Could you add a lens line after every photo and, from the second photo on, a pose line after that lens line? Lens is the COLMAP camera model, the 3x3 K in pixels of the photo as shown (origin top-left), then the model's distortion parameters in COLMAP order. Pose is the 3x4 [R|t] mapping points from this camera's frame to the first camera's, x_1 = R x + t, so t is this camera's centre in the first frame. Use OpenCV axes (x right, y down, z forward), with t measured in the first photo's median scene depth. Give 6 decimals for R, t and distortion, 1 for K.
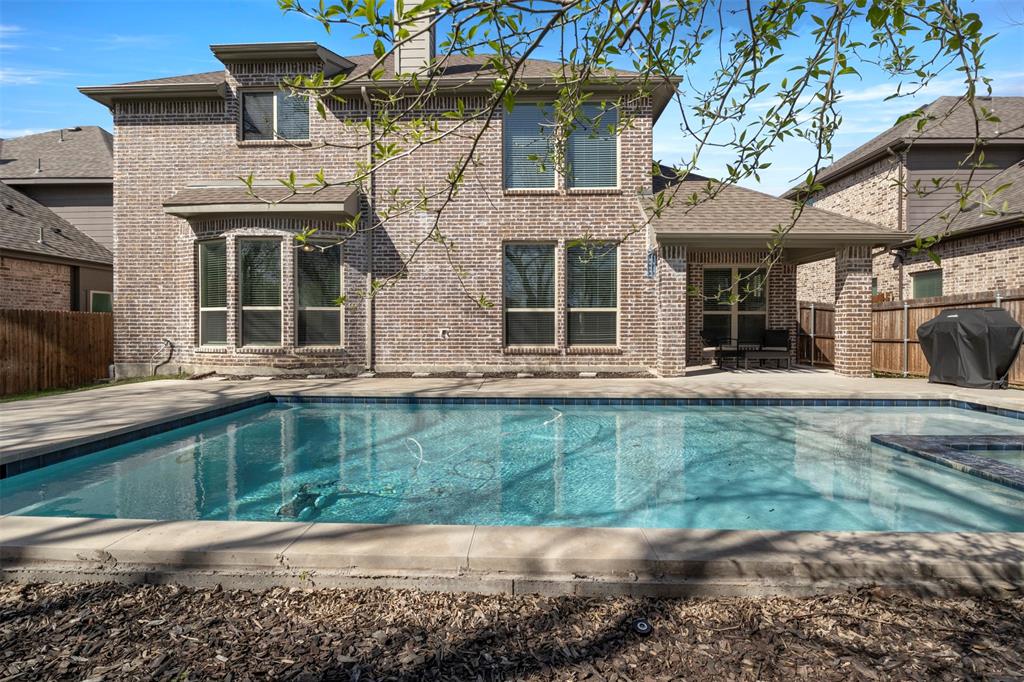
lens RADIAL K [[510.4, 0, 511.2], [0, 510.4, 336.2], [0, 0, 1]] dist [-0.010422, -0.001290]
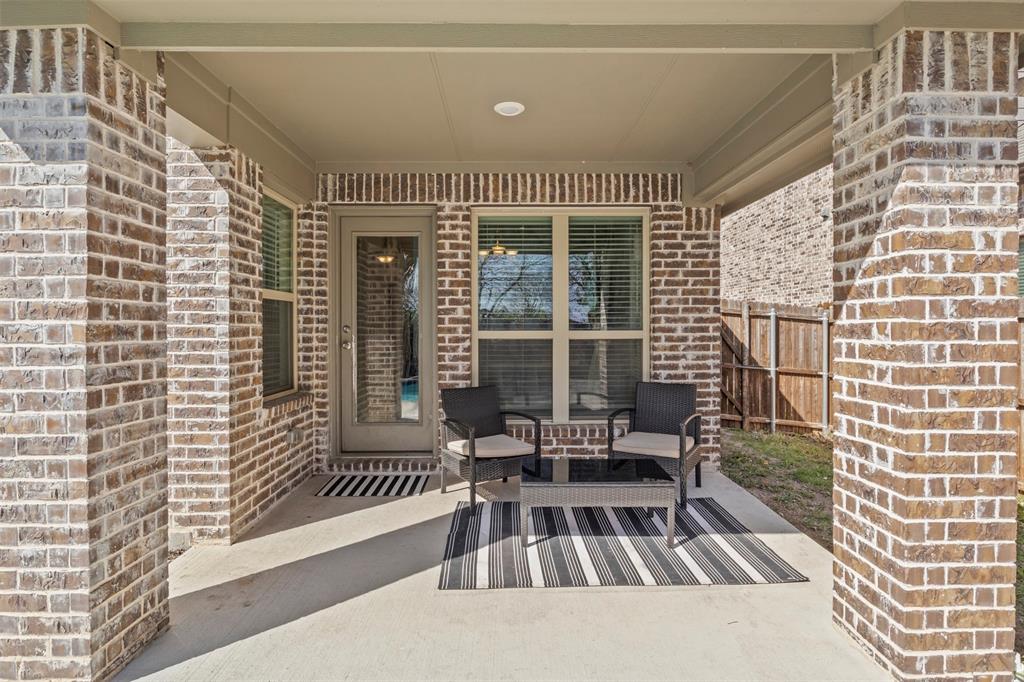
lens RADIAL K [[510.4, 0, 508.5], [0, 510.4, 333.1], [0, 0, 1]] dist [-0.010422, -0.001290]
pose [[0.999426, -0.004852, 0.033524, 0.439065], [0.005092, 0.999962, -0.007105, -0.050831], [-0.033488, 0.007272, 0.999413, 0.705601]]
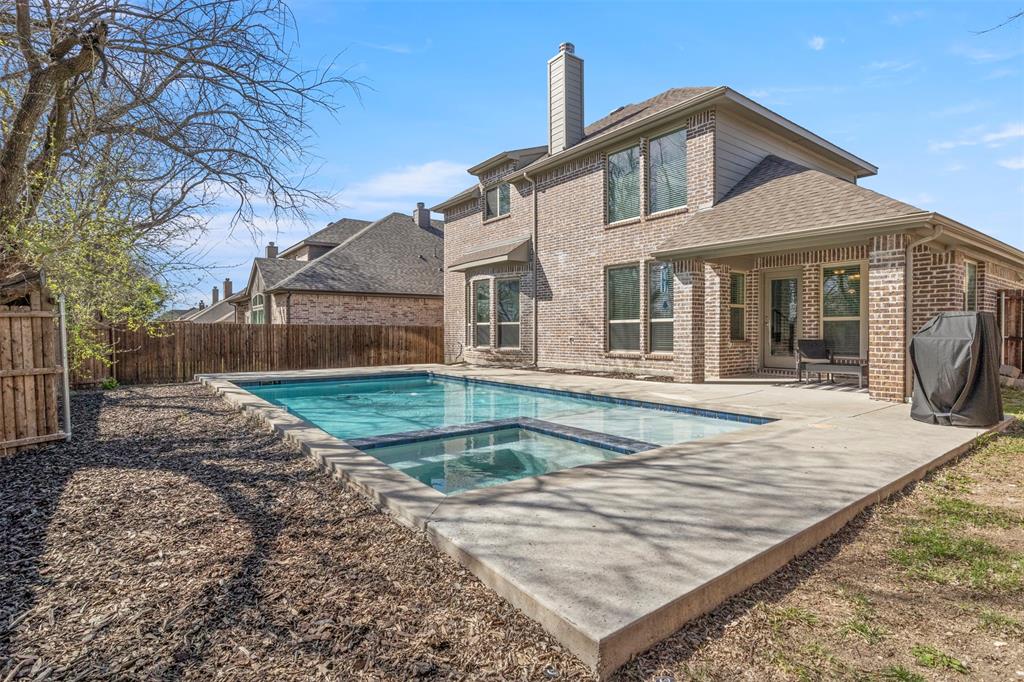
lens RADIAL K [[510.4, 0, 509.0], [0, 510.4, 337.4], [0, 0, 1]] dist [-0.010422, -0.001290]
pose [[0.625317, 0.005034, -0.780355, 0.818307], [-0.009298, 0.999956, -0.001000, -0.010180], [0.780315, 0.007881, 0.625336, 0.040910]]
